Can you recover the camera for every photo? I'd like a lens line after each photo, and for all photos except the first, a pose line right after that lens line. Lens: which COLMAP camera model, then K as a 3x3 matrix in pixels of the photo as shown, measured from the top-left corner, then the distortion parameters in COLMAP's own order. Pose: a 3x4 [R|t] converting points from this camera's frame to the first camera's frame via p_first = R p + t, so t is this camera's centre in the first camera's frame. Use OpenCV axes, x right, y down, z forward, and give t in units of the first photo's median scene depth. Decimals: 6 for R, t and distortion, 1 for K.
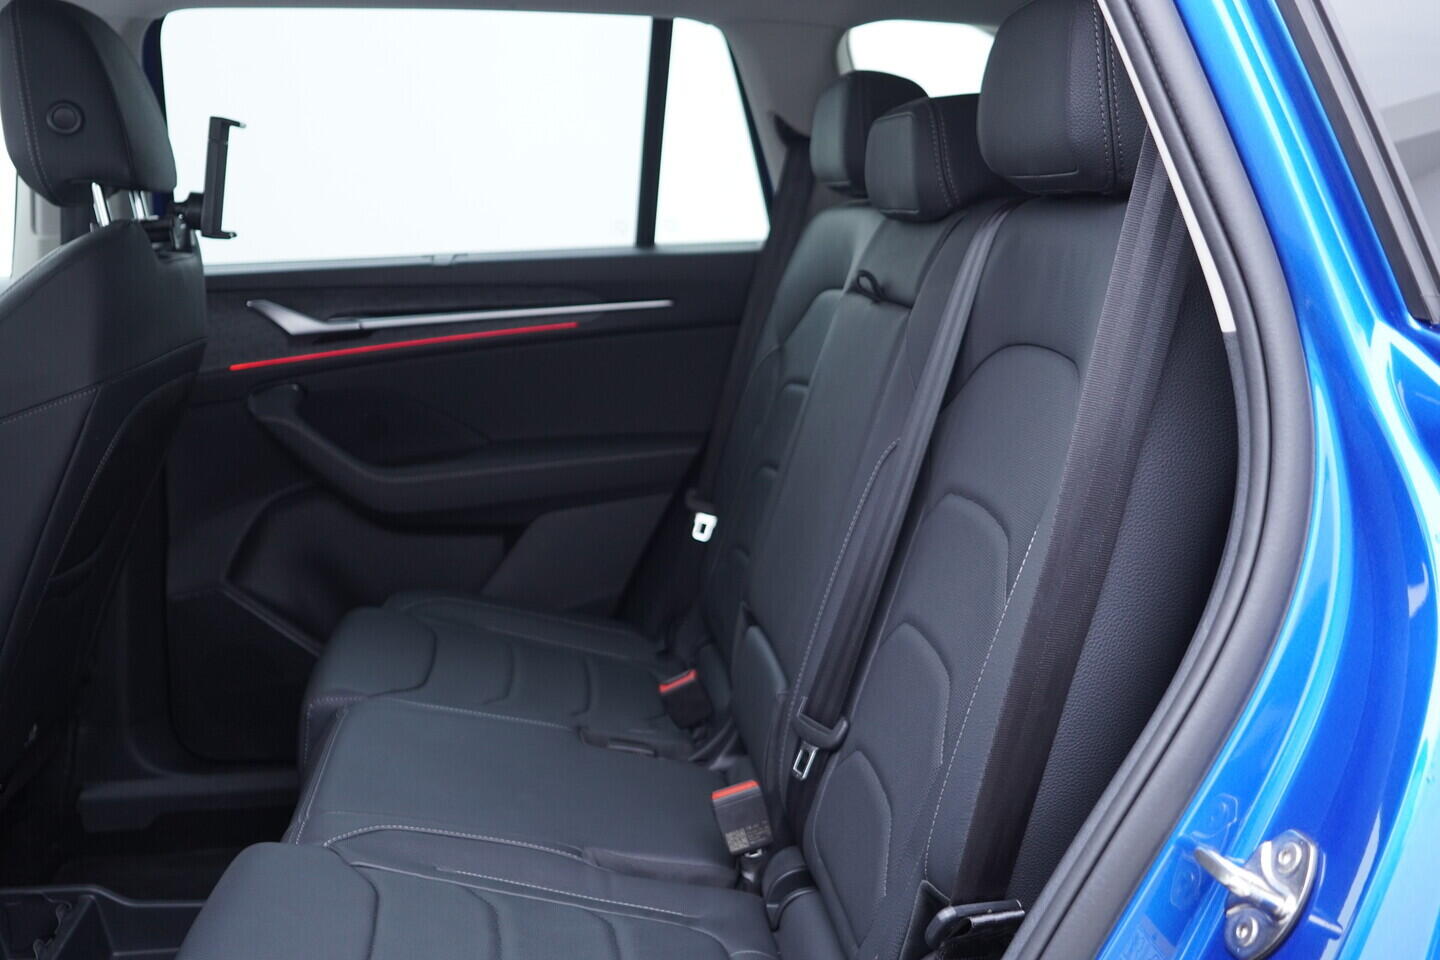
lens RADIAL K [[1469.9, 0, 717.5], [0, 1469.9, 479.5], [0, 0, 1]] dist [-0.001661, 0.000000]
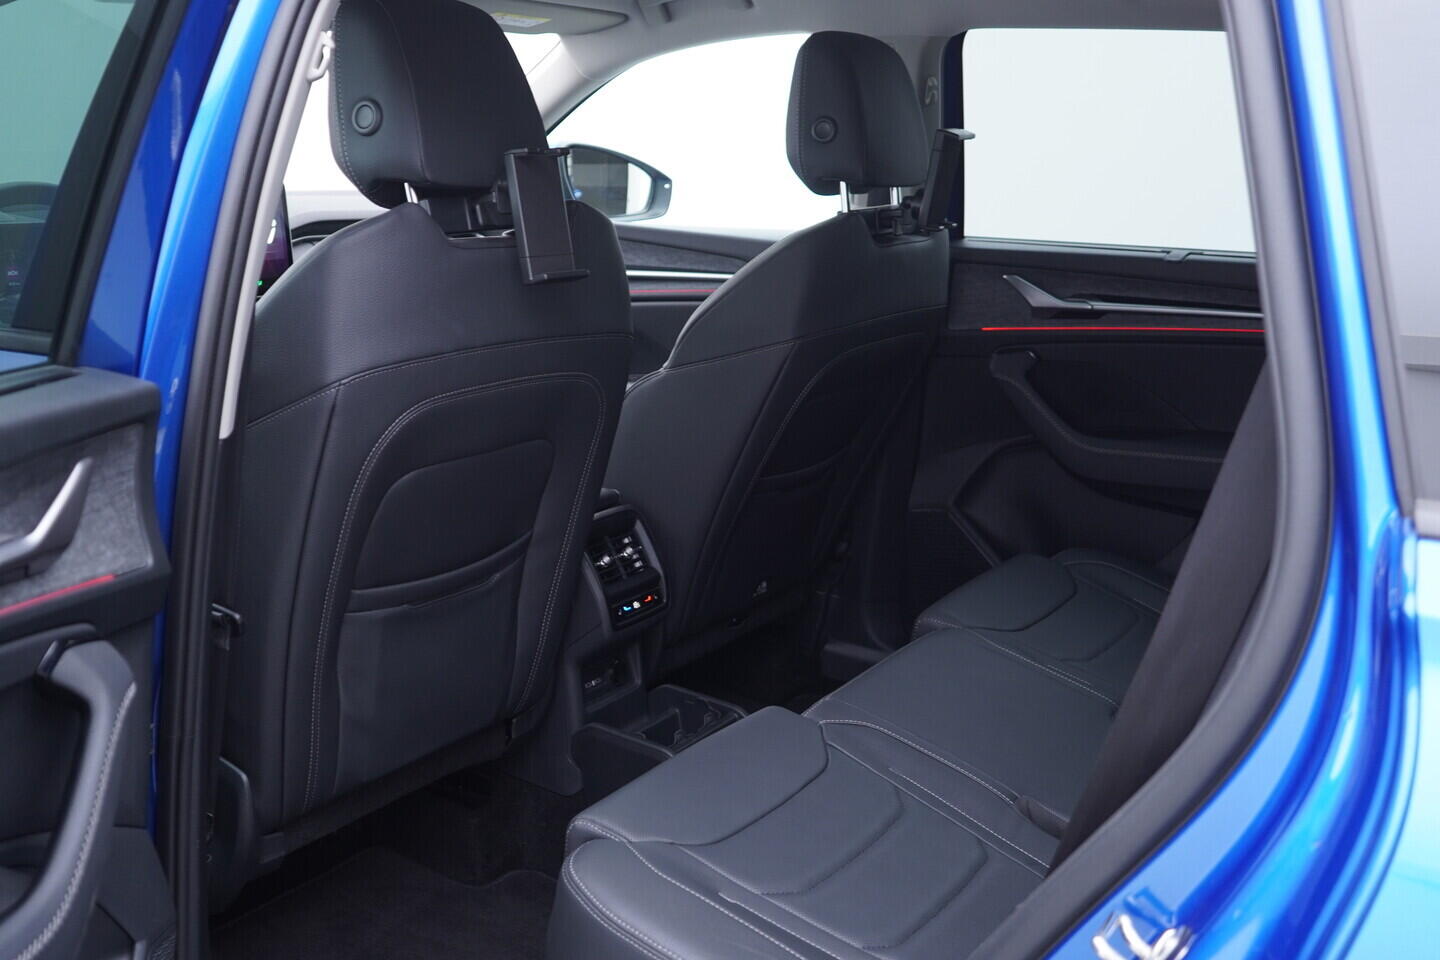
lens RADIAL K [[1469.9, 0, 723.2], [0, 1469.9, 480.4], [0, 0, 1]] dist [-0.001661, 0.000000]
pose [[0.753255, 0.200709, -0.626357, 0.272140], [-0.163160, 0.979557, 0.117672, -0.061729], [0.637170, 0.013559, 0.770604, -0.036549]]
